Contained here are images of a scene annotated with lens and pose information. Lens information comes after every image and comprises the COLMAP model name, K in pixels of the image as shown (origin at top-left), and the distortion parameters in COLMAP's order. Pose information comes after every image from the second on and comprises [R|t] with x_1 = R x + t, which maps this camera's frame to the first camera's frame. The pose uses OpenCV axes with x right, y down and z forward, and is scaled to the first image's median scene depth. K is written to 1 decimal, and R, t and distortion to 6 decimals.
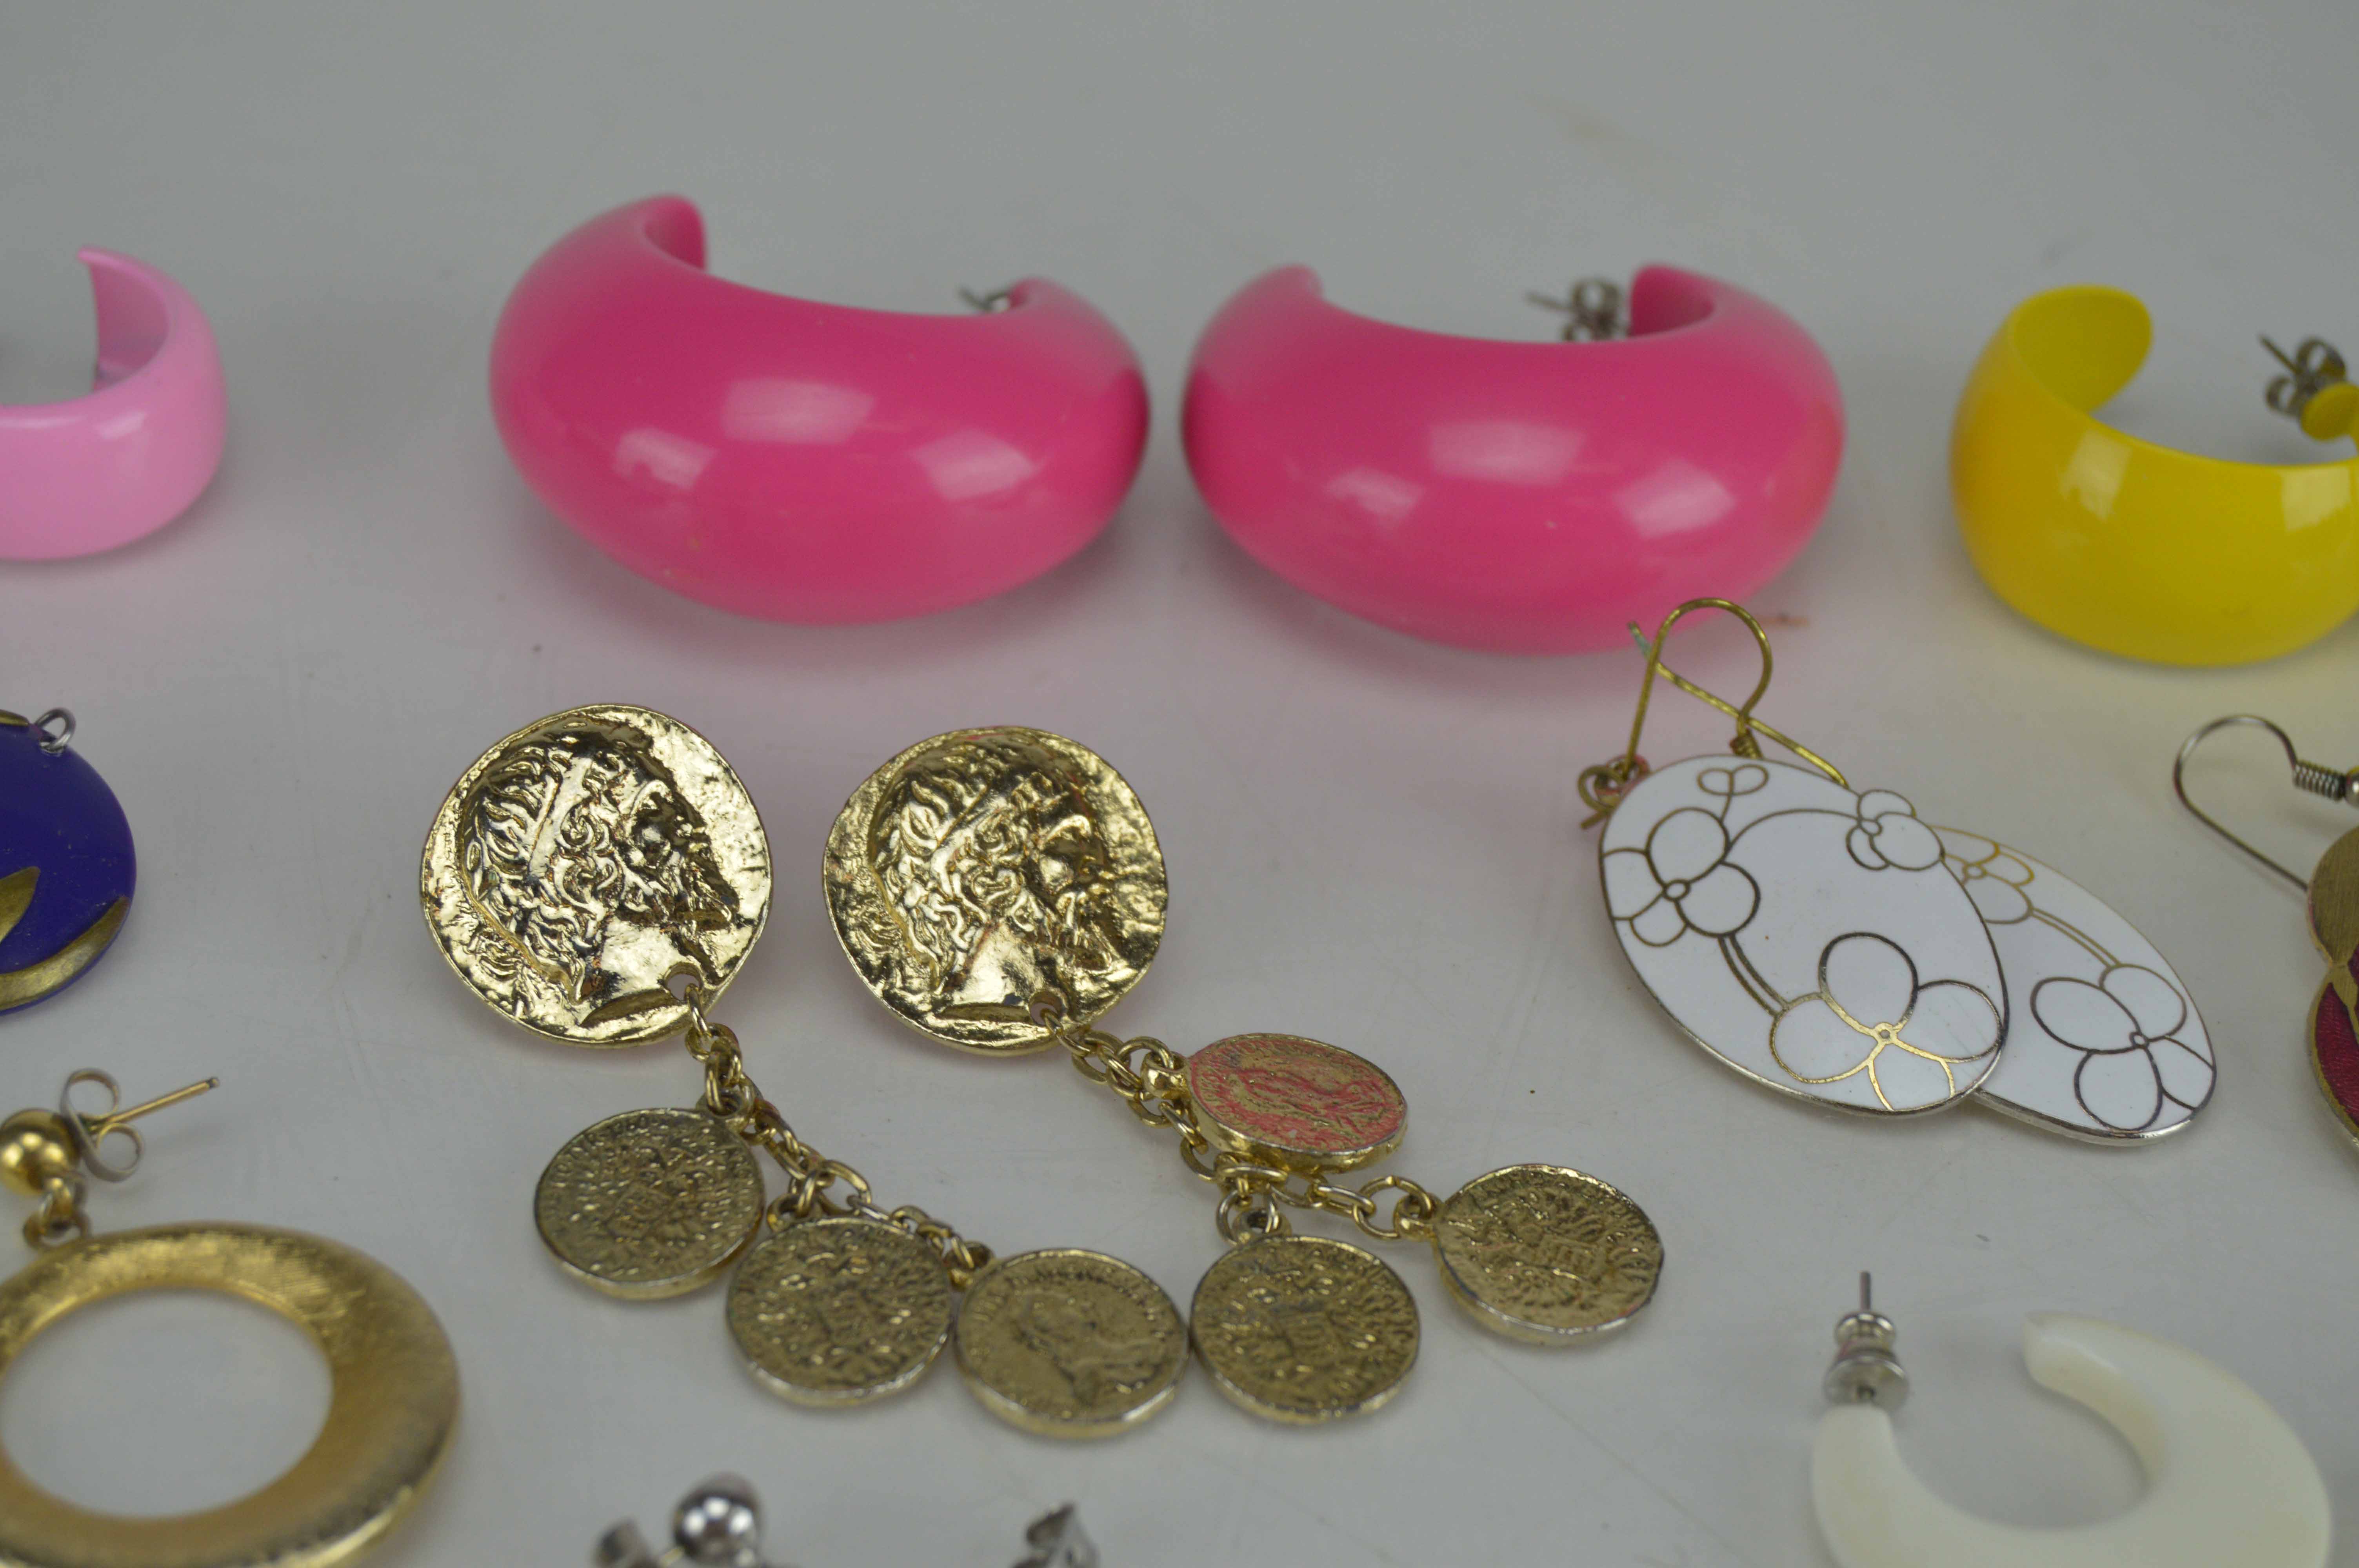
lens RADIAL K [[5313.8, 0, 1179.5], [0, 5313.8, 784.0], [0, 0, 1]] dist [0.003478, -0.583493]
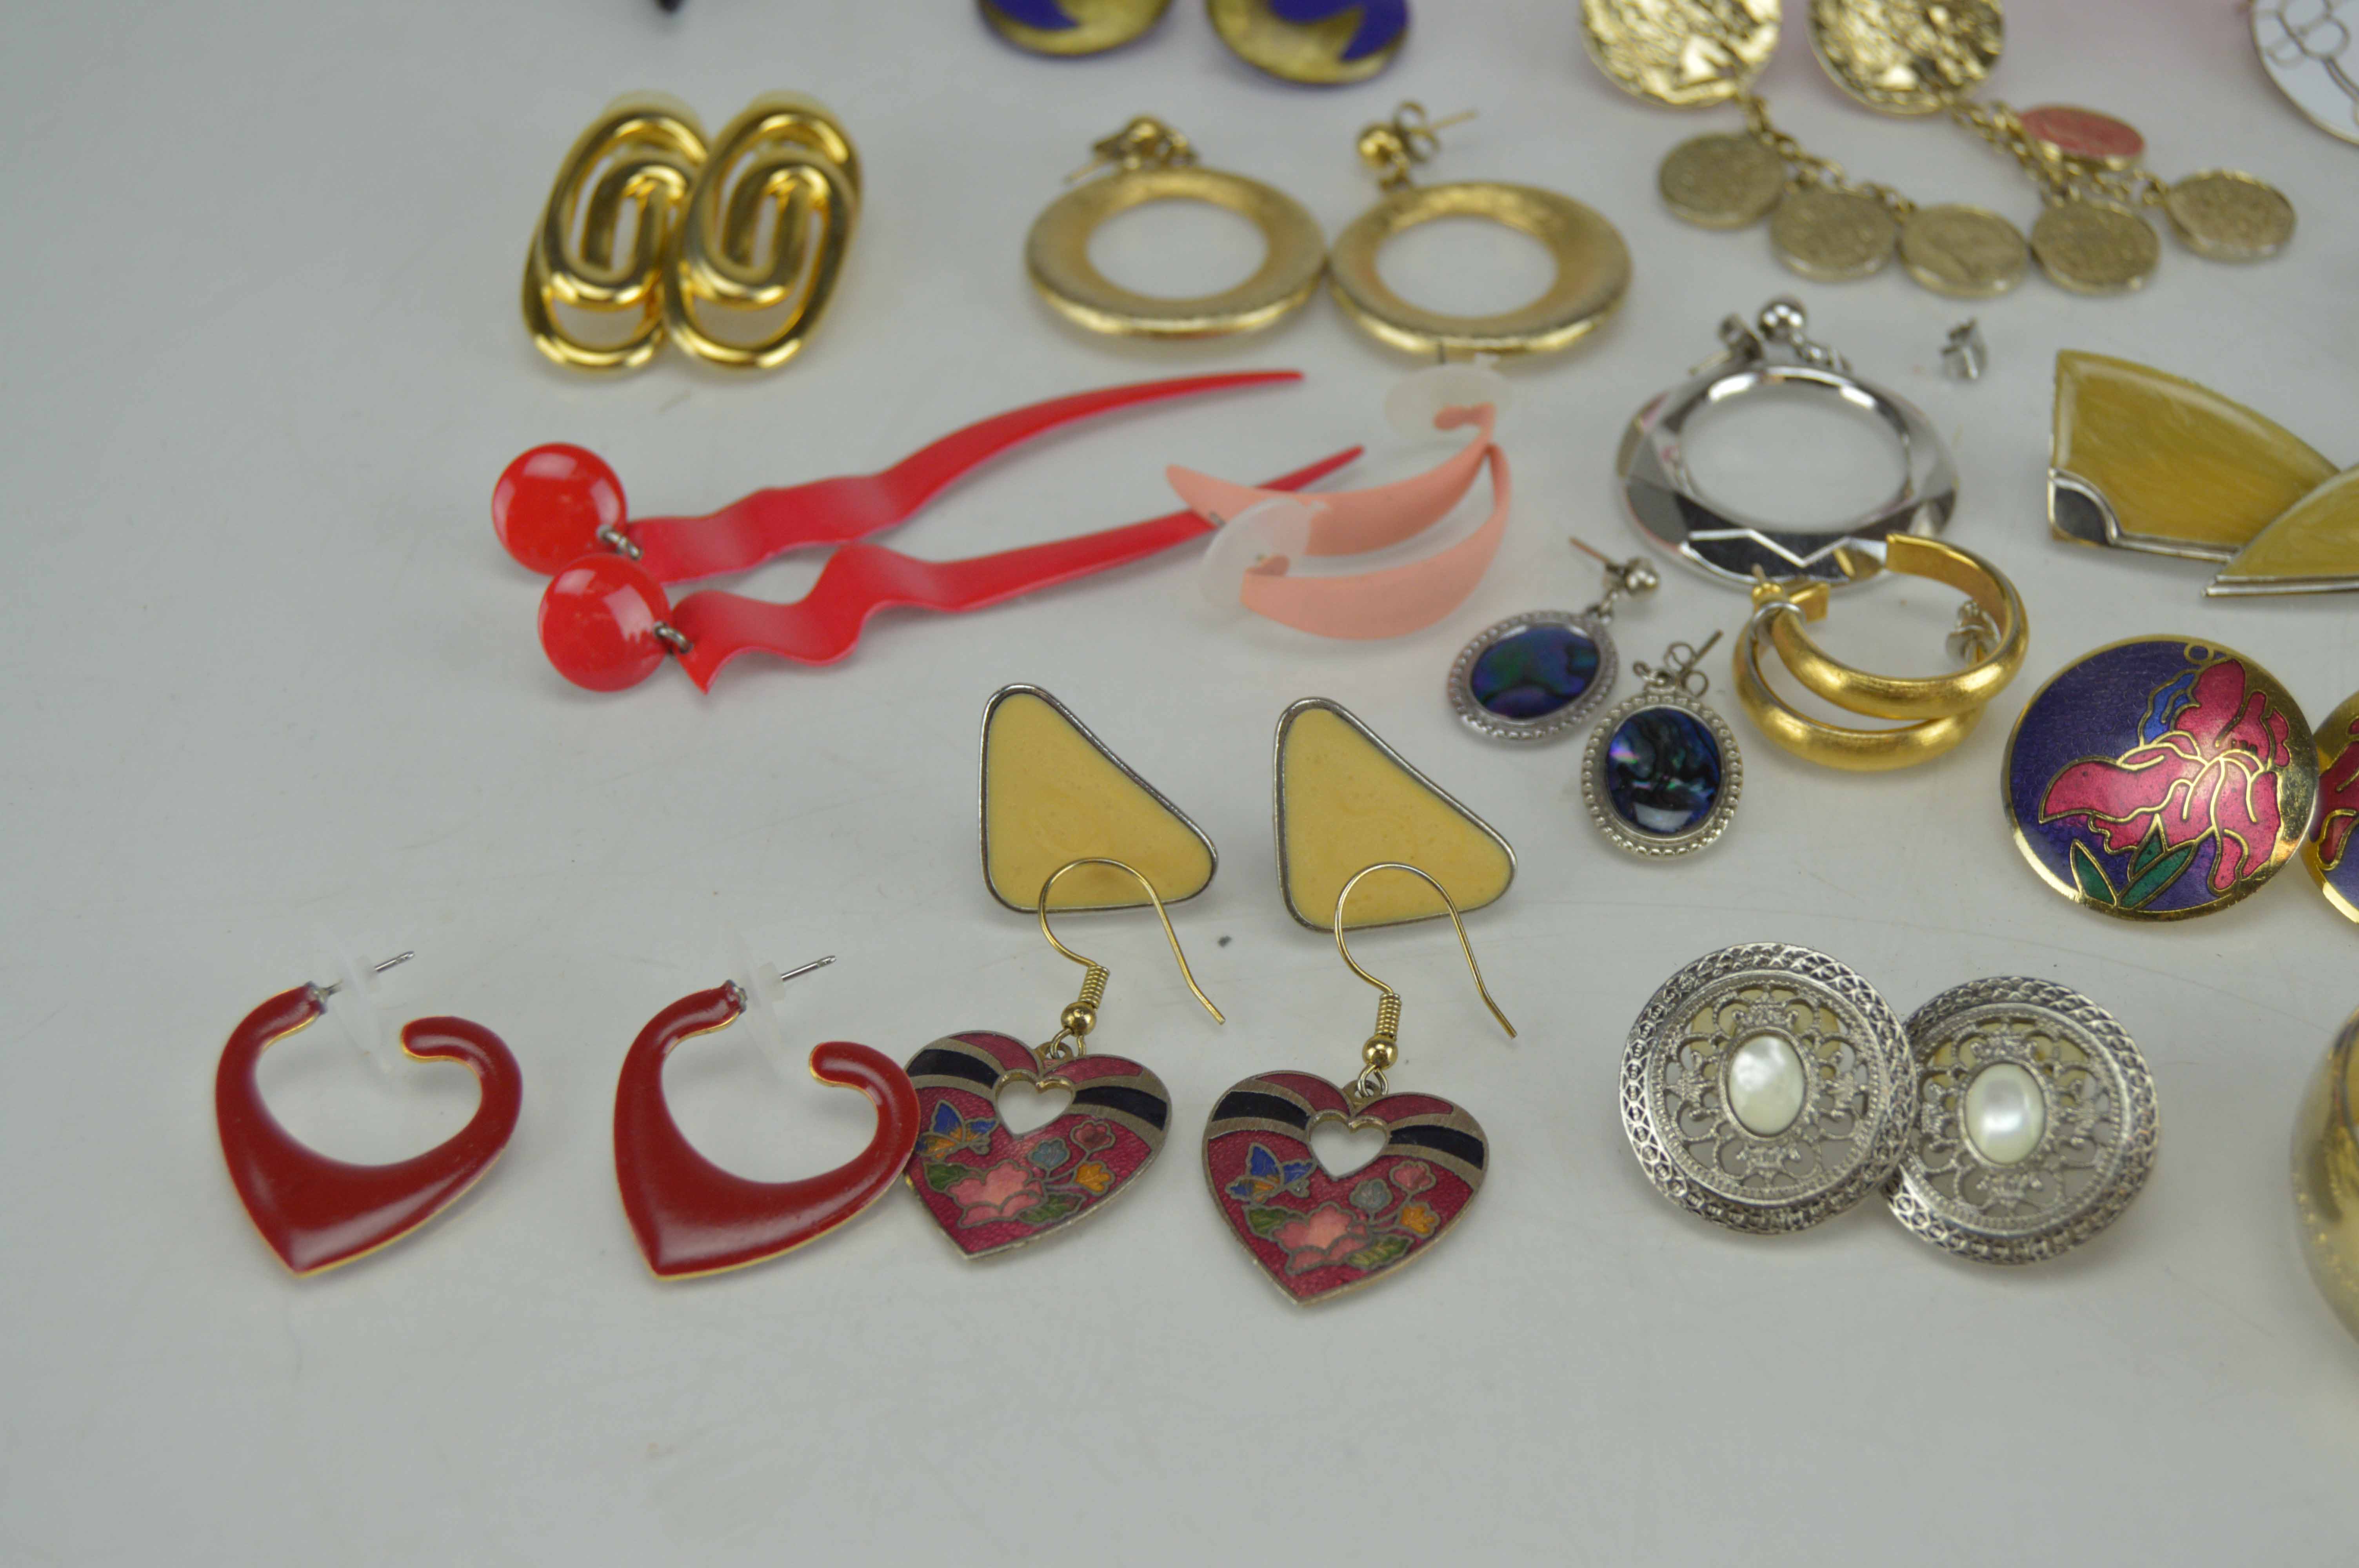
lens RADIAL K [[4103.7, 0, 1179.5], [0, 4103.7, 784.0], [0, 0, 1]] dist [-0.030669, -0.011507]
pose [[0.993760, 0.026656, -0.108307, -0.120518], [-0.018303, 0.996832, 0.077401, 0.170689], [0.110027, -0.074936, 0.991100, -0.389835]]
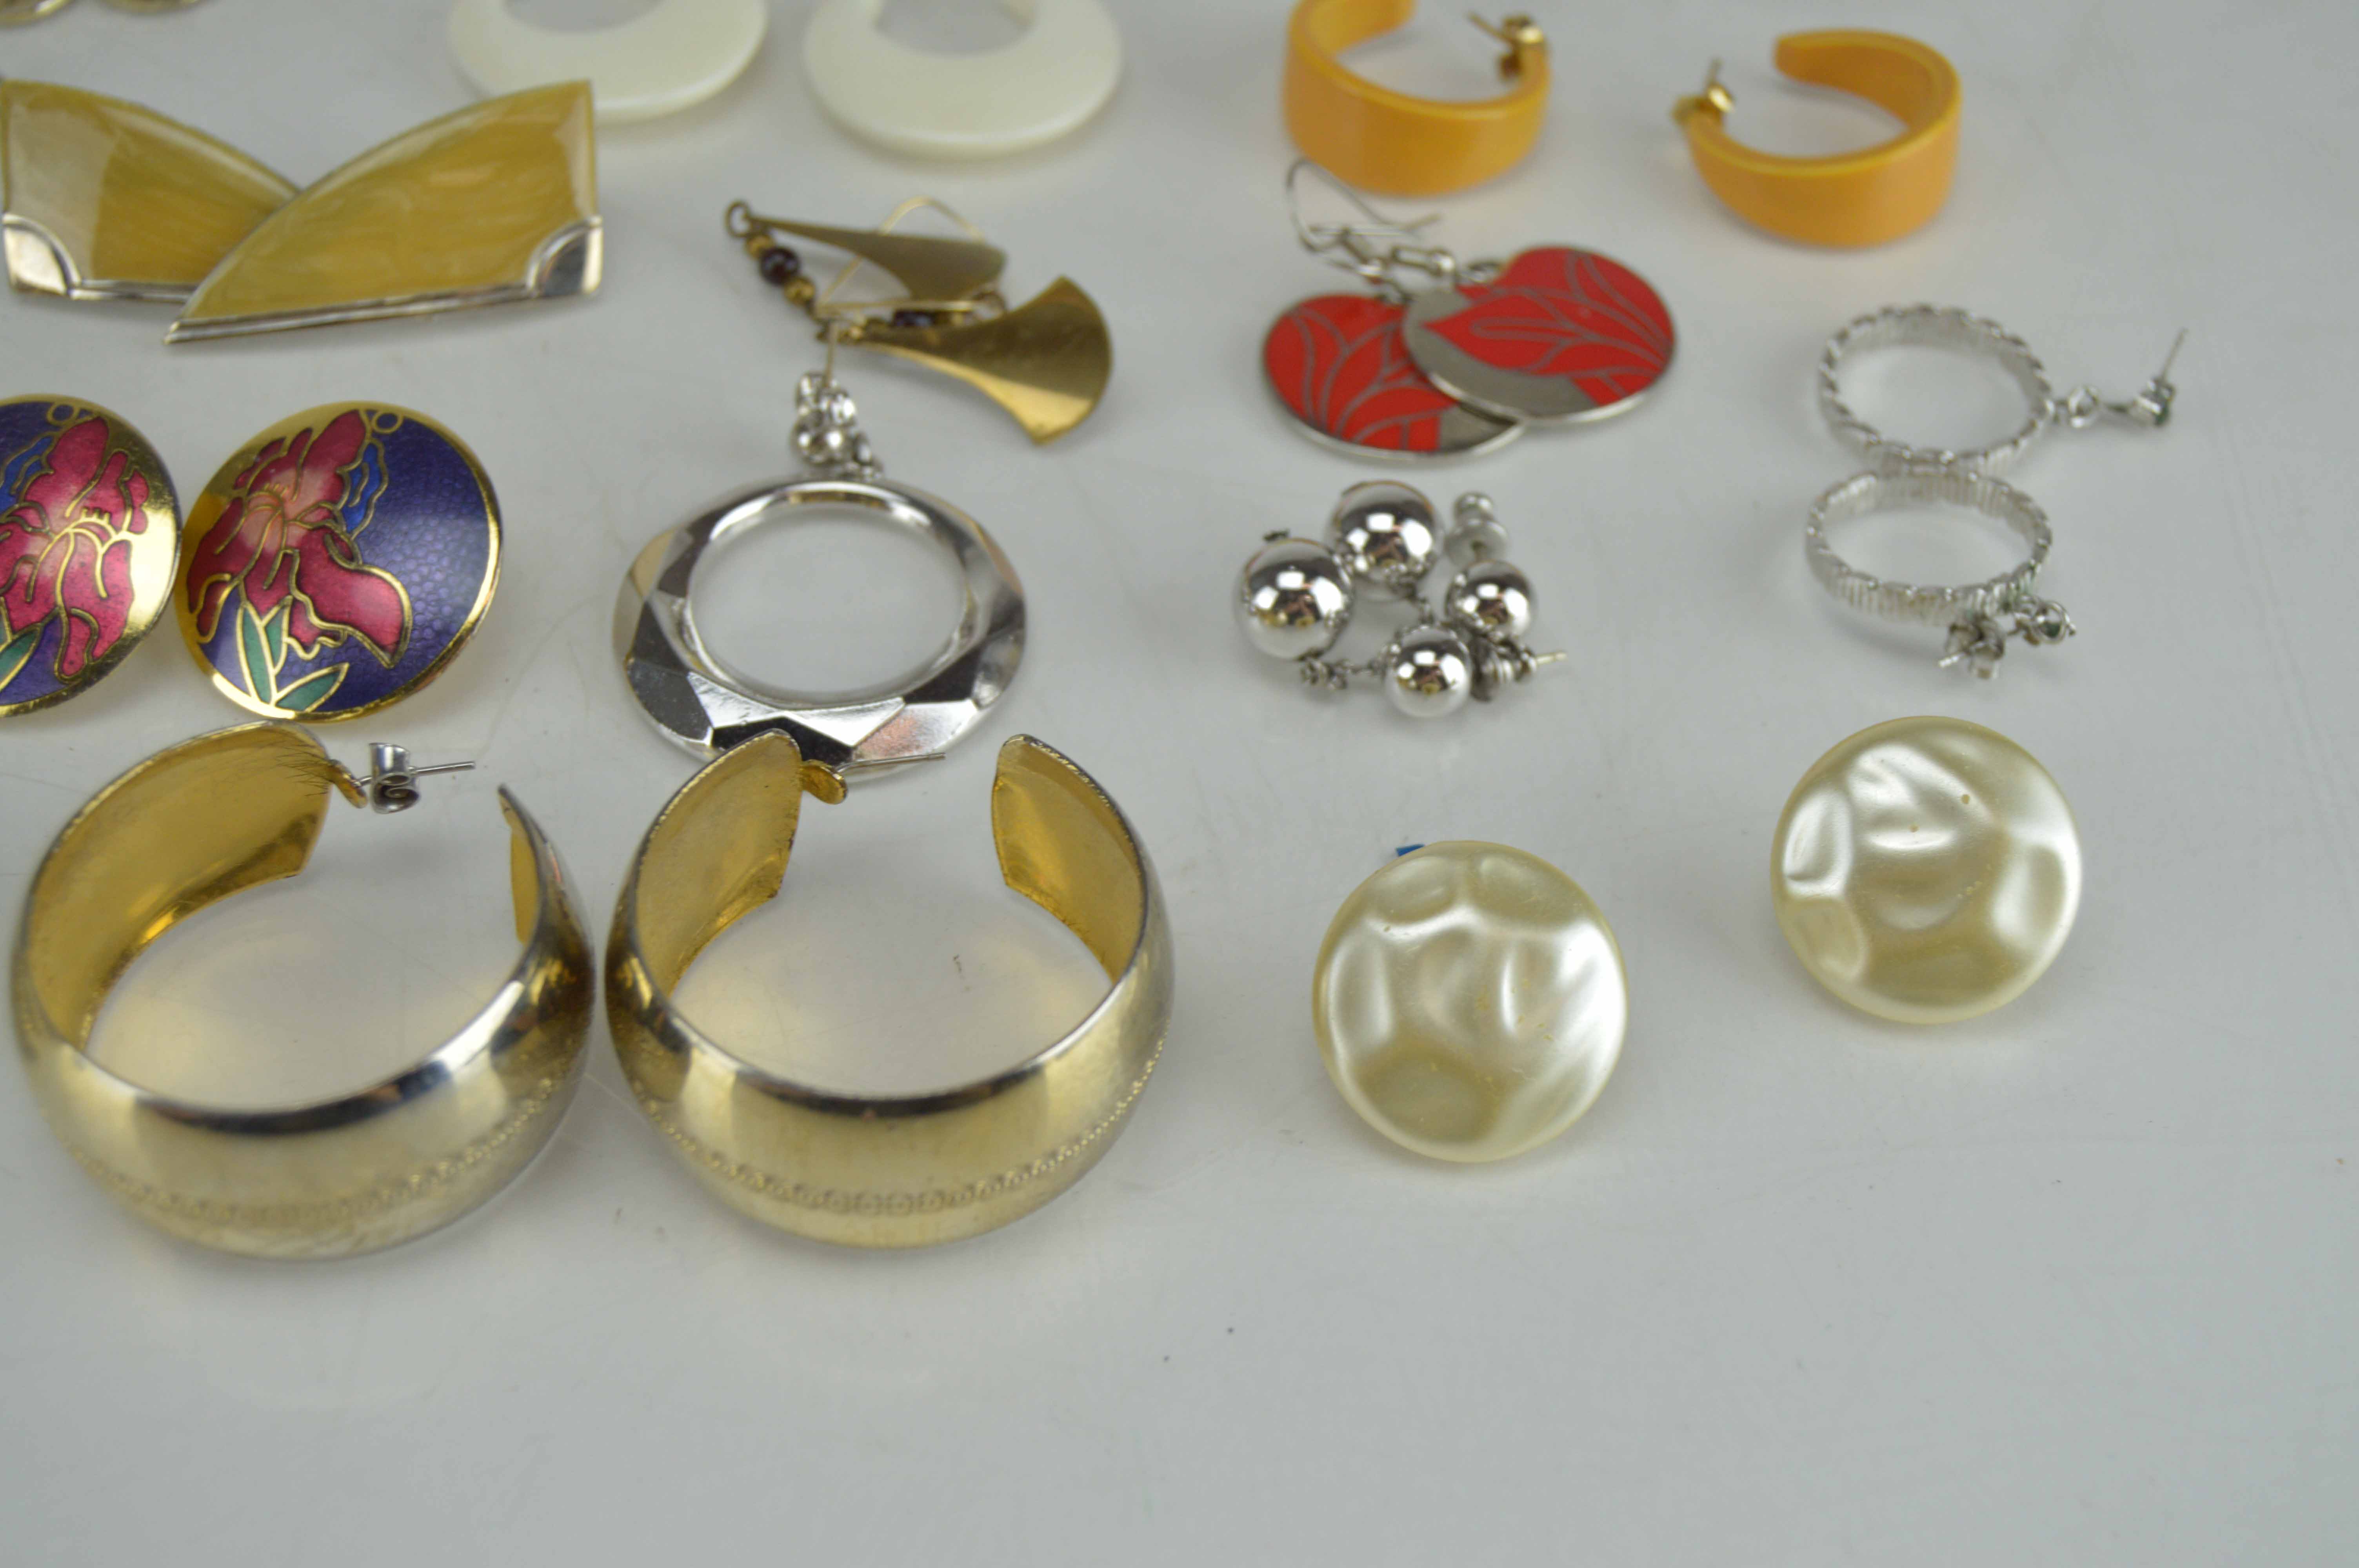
lens RADIAL K [[4103.7, 0, 1179.5], [0, 4103.7, 784.0], [0, 0, 1]] dist [-0.030669, -0.011507]
pose [[0.998148, -0.055114, 0.025768, 0.271787], [0.050773, 0.987936, 0.146301, 0.173493], [-0.033521, -0.144722, 0.988904, -0.265979]]
